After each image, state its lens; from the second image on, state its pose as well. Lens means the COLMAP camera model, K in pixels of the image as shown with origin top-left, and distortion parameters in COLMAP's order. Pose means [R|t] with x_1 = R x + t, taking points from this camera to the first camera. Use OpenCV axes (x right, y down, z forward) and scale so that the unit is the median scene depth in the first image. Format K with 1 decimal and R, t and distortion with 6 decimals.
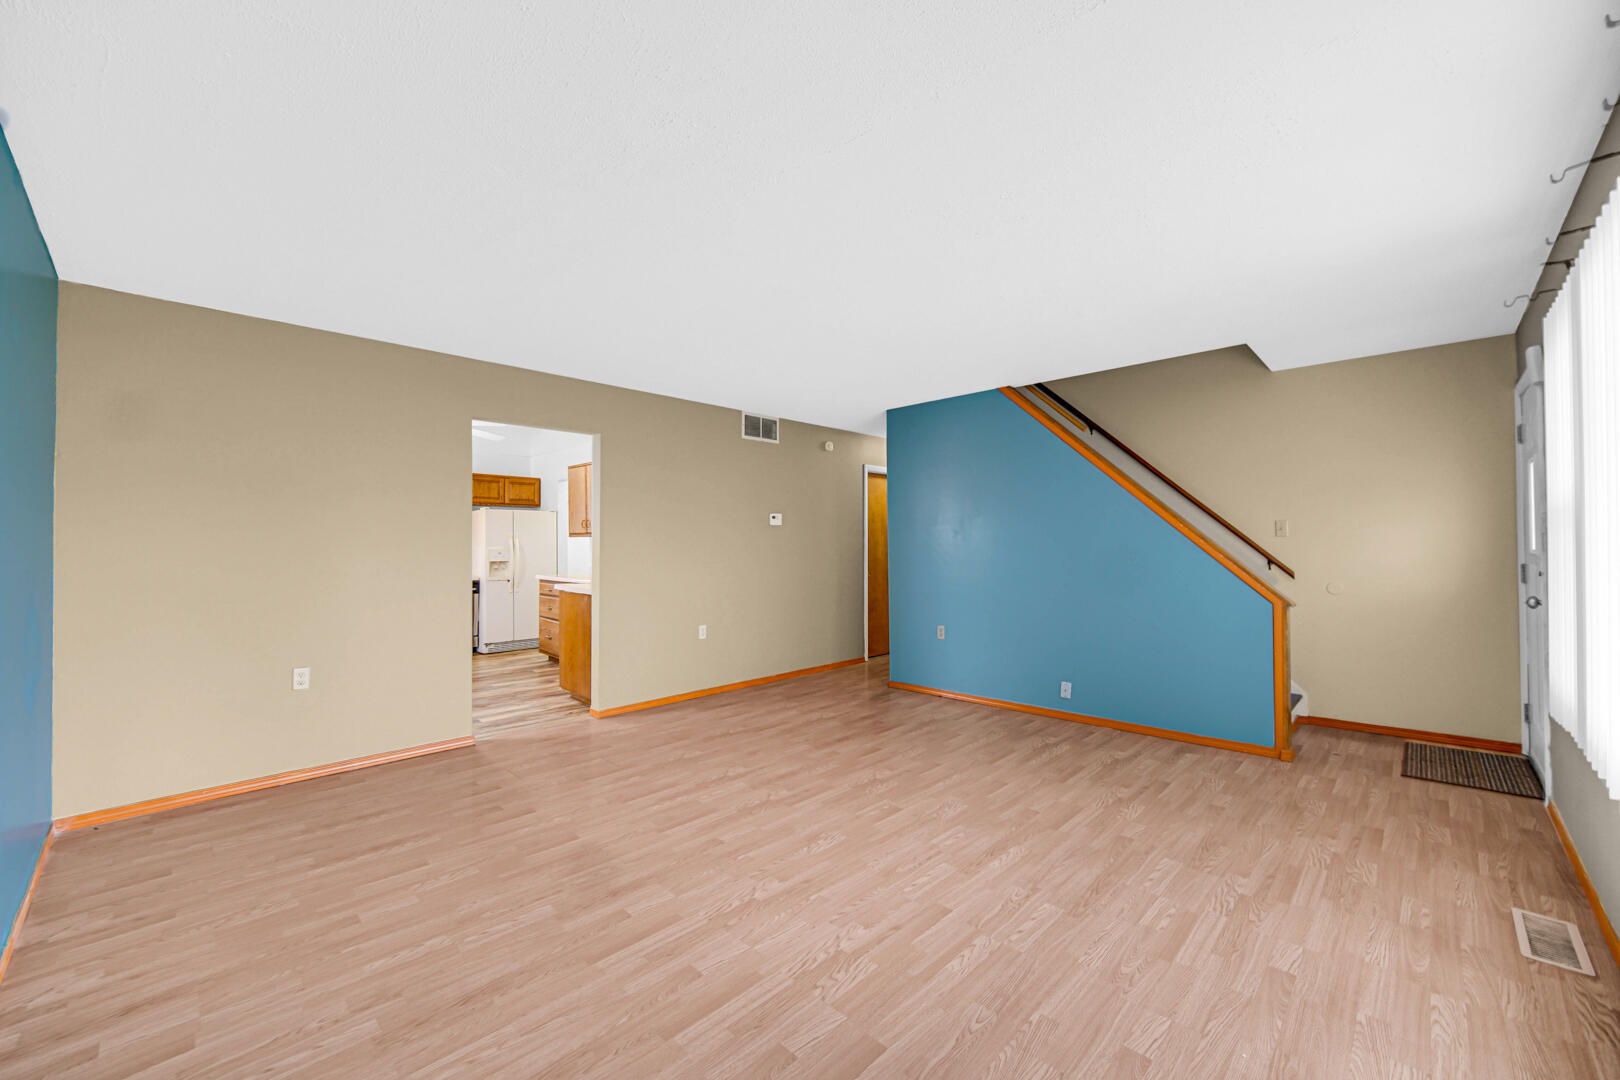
lens RADIAL K [[637.8, 0, 806.6], [0, 637.8, 525.3], [0, 0, 1]] dist [-0.002704, 0.000239]
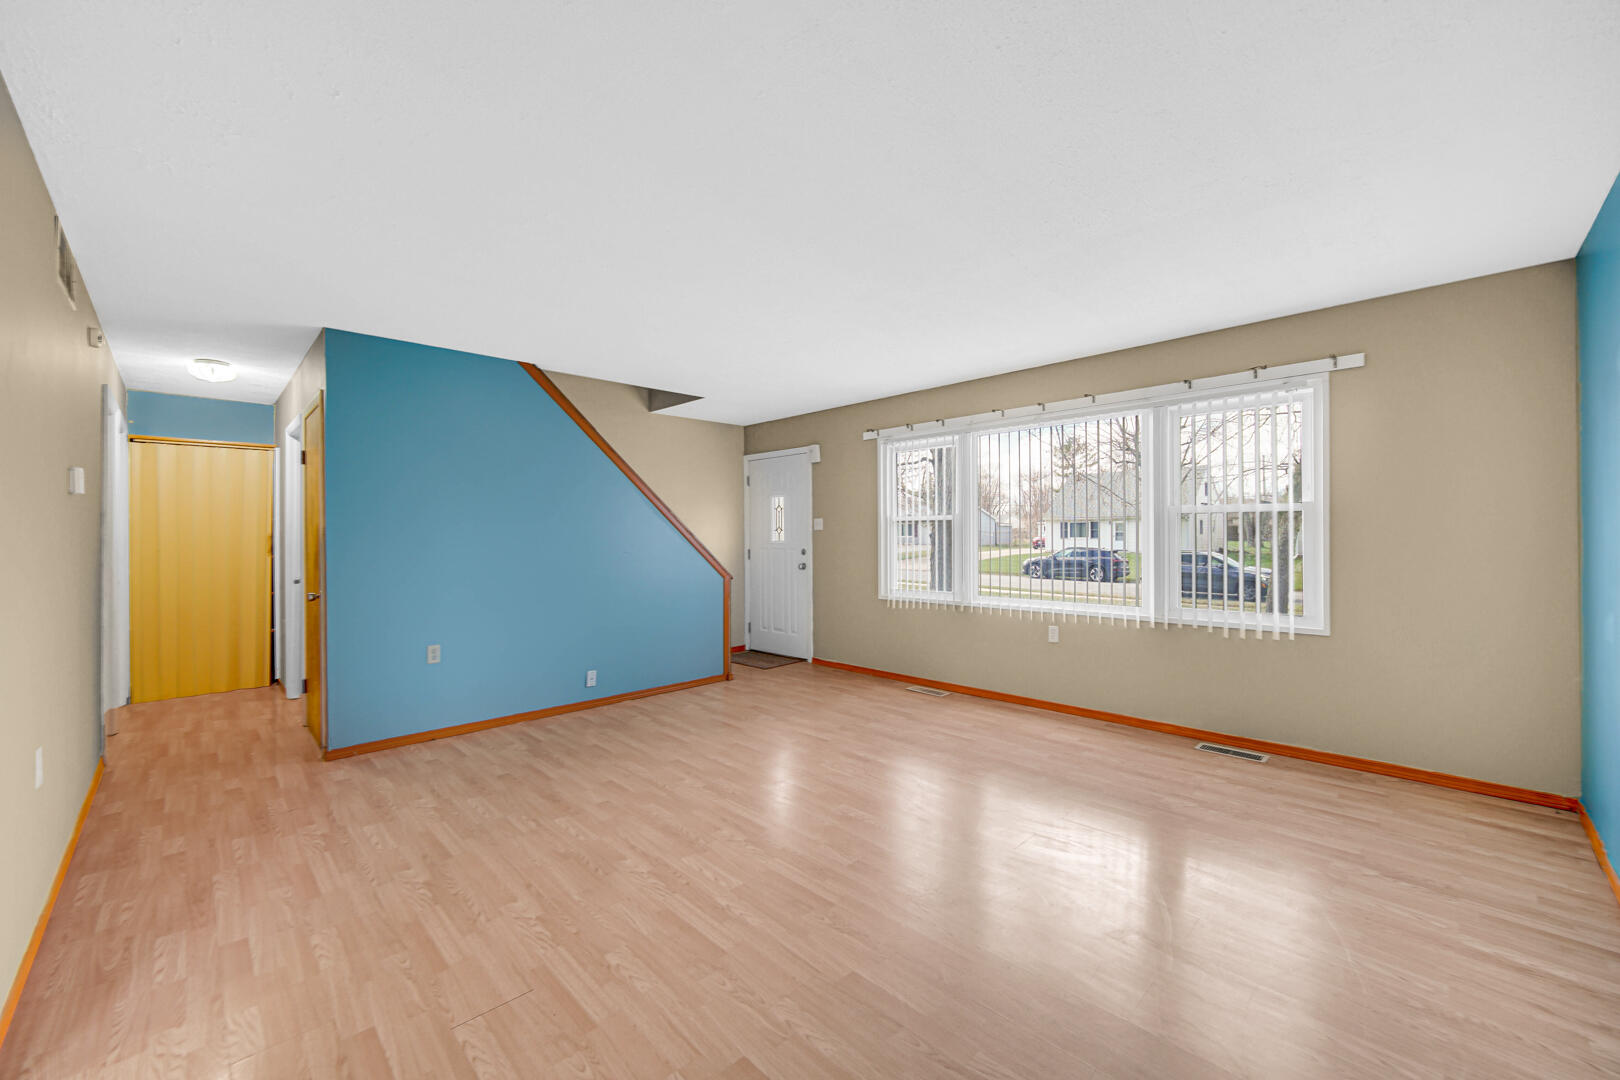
lens RADIAL K [[637.8, 0, 805.8], [0, 637.8, 550.9], [0, 0, 1]] dist [-0.002704, 0.000239]
pose [[0.022995, -0.018427, 0.999566, -0.706985], [-0.028602, 0.999409, 0.019082, 0.023678], [-0.999326, -0.029029, 0.022454, 0.723013]]
